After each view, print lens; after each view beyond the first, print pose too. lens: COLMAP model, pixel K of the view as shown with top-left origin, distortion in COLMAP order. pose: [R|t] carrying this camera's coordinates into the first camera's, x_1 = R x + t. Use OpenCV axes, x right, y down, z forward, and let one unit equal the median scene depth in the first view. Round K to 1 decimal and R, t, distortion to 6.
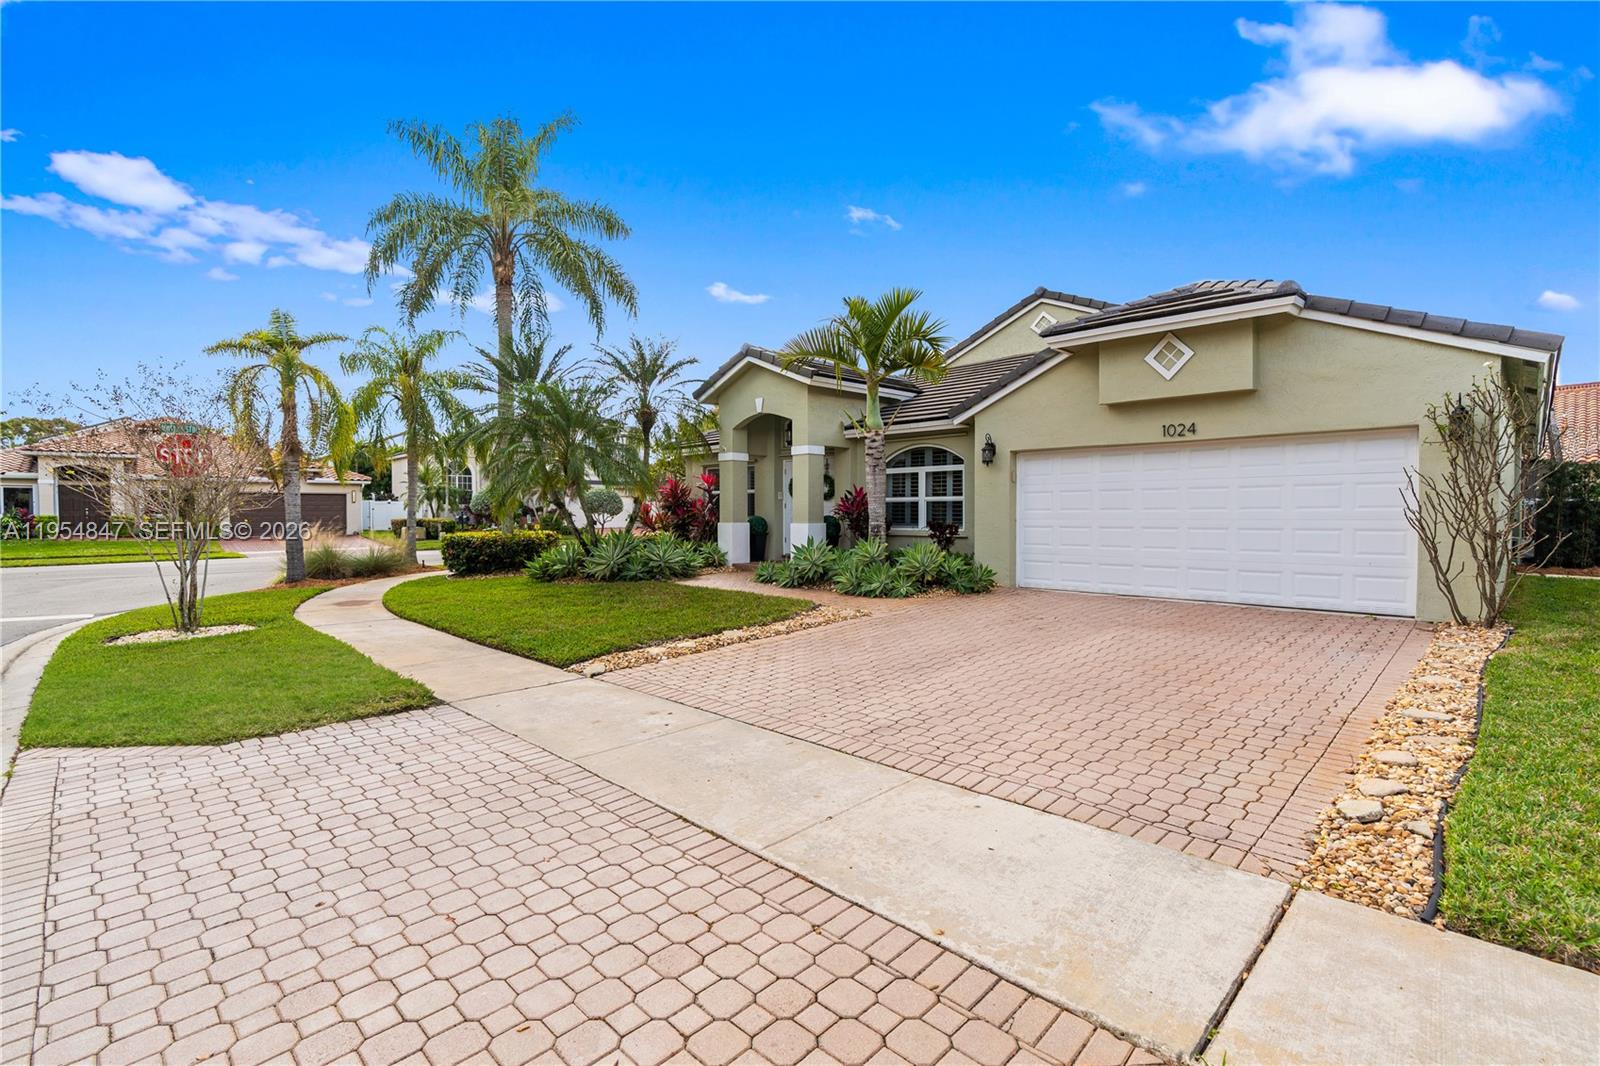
lens RADIAL K [[717.6, 0, 789.6], [0, 717.6, 534.5], [0, 0, 1]] dist [-0.006153, 0.000835]
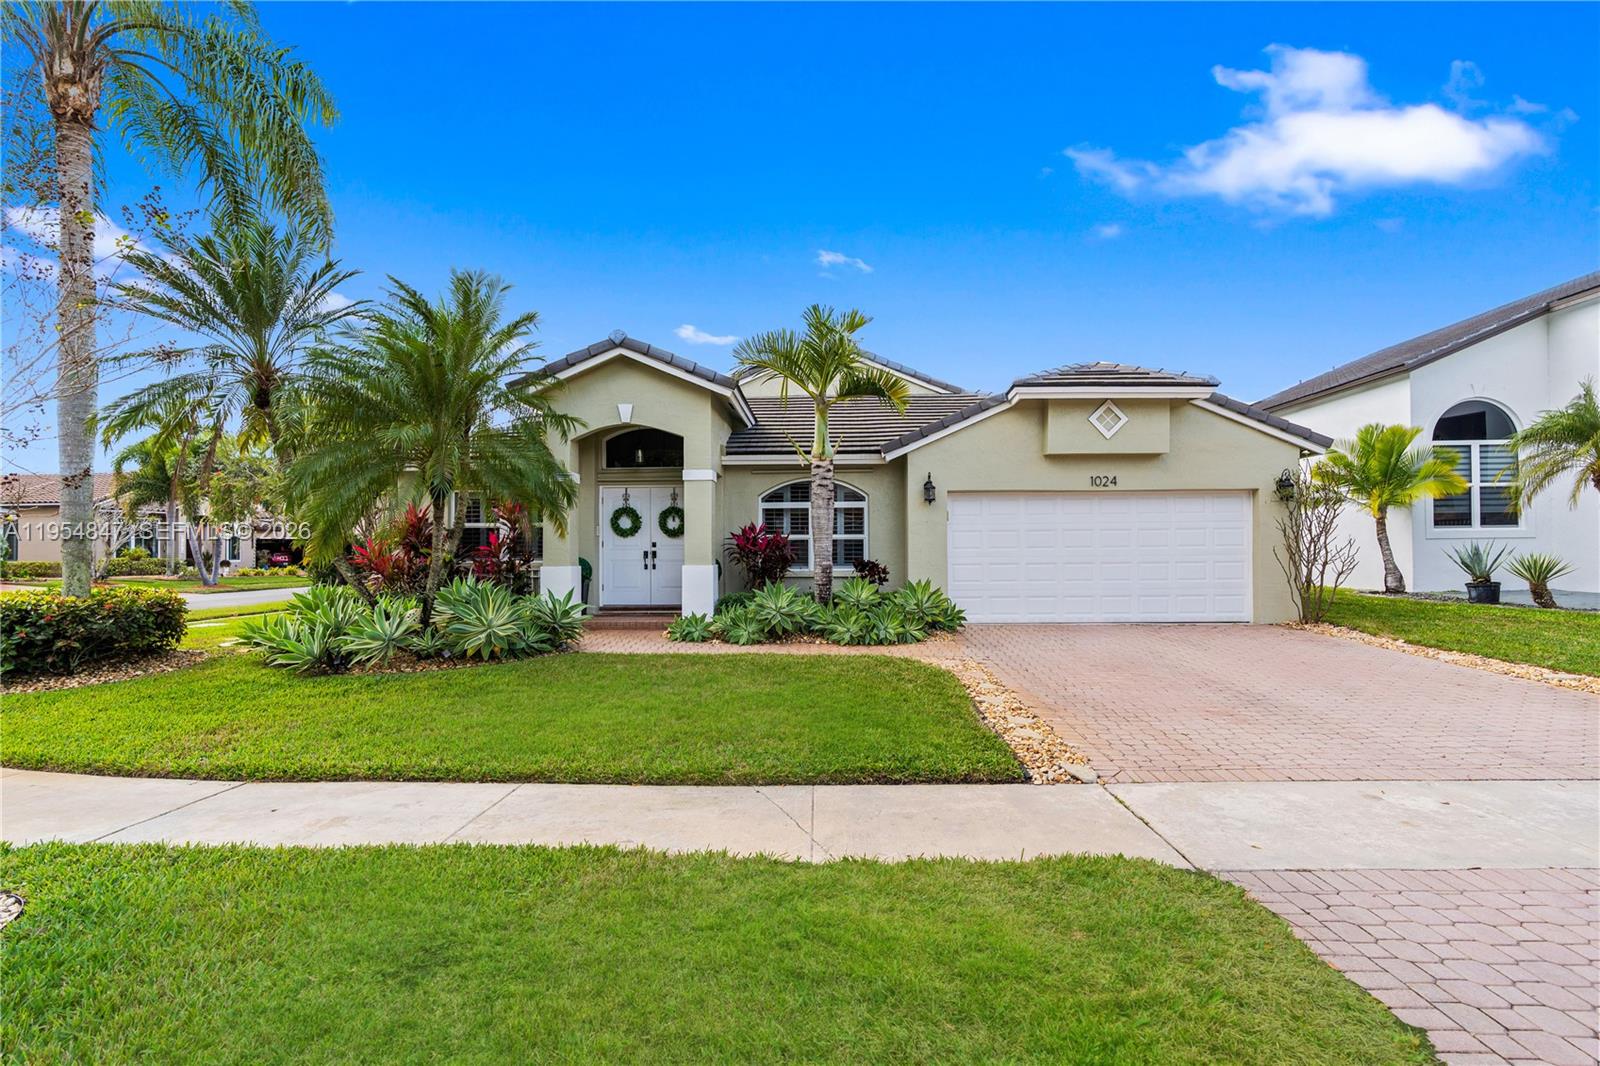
lens RADIAL K [[717.6, 0, 818.9], [0, 717.6, 559.0], [0, 0, 1]] dist [-0.006153, 0.000835]
pose [[0.730992, -0.007183, 0.682348, -0.519661], [0.025932, 0.999515, -0.017258, -0.005694], [-0.681893, 0.030310, 0.730824, 0.373202]]
